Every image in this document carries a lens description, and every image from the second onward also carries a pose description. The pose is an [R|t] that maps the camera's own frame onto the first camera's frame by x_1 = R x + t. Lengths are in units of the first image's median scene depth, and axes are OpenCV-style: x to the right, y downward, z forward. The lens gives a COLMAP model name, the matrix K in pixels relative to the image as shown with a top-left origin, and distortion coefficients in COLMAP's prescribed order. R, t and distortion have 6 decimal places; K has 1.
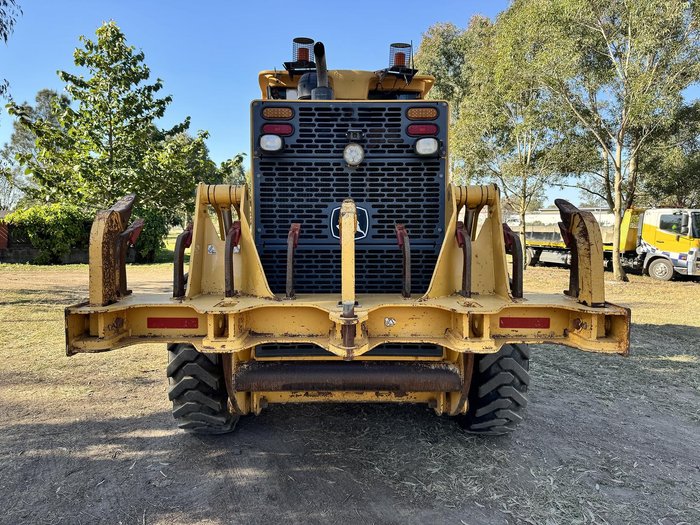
lens RADIAL K [[516.8, 0, 346.6], [0, 516.8, 267.2], [0, 0, 1]] dist [0.035191, -0.046645]
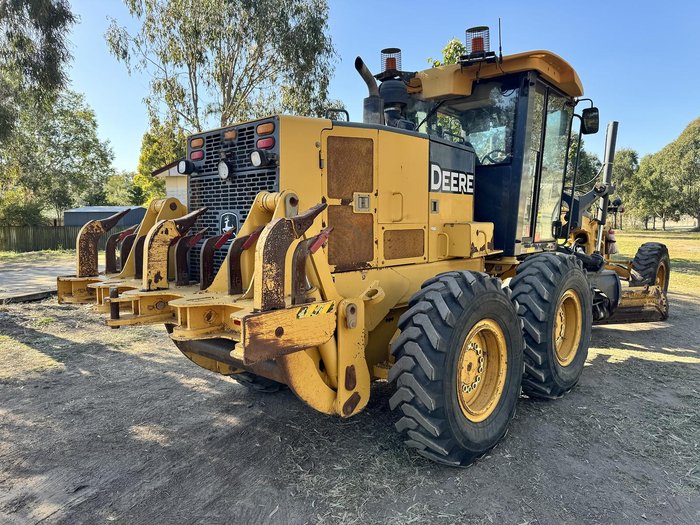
lens RADIAL K [[516.8, 0, 344.7], [0, 516.8, 262.2], [0, 0, 1]] dist [0.035191, -0.046645]
pose [[0.714990, 0.054843, -0.696980, 0.850908], [-0.053788, 0.998279, 0.023373, -0.036532], [0.697062, 0.020778, 0.716710, 0.261932]]
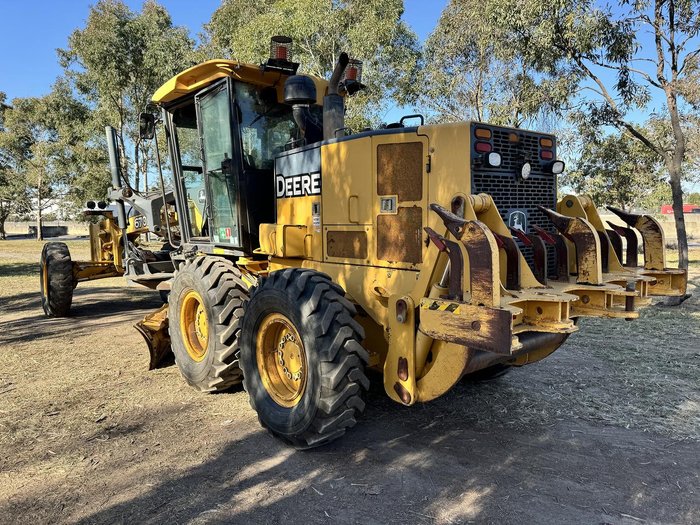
lens RADIAL K [[516.8, 0, 363.9], [0, 516.8, 260.4], [0, 0, 1]] dist [0.035191, -0.046645]
pose [[0.747224, -0.070785, 0.660792, -0.916692], [0.070413, 0.997147, 0.027193, -0.047155], [-0.660832, 0.026209, 0.750076, 0.238301]]
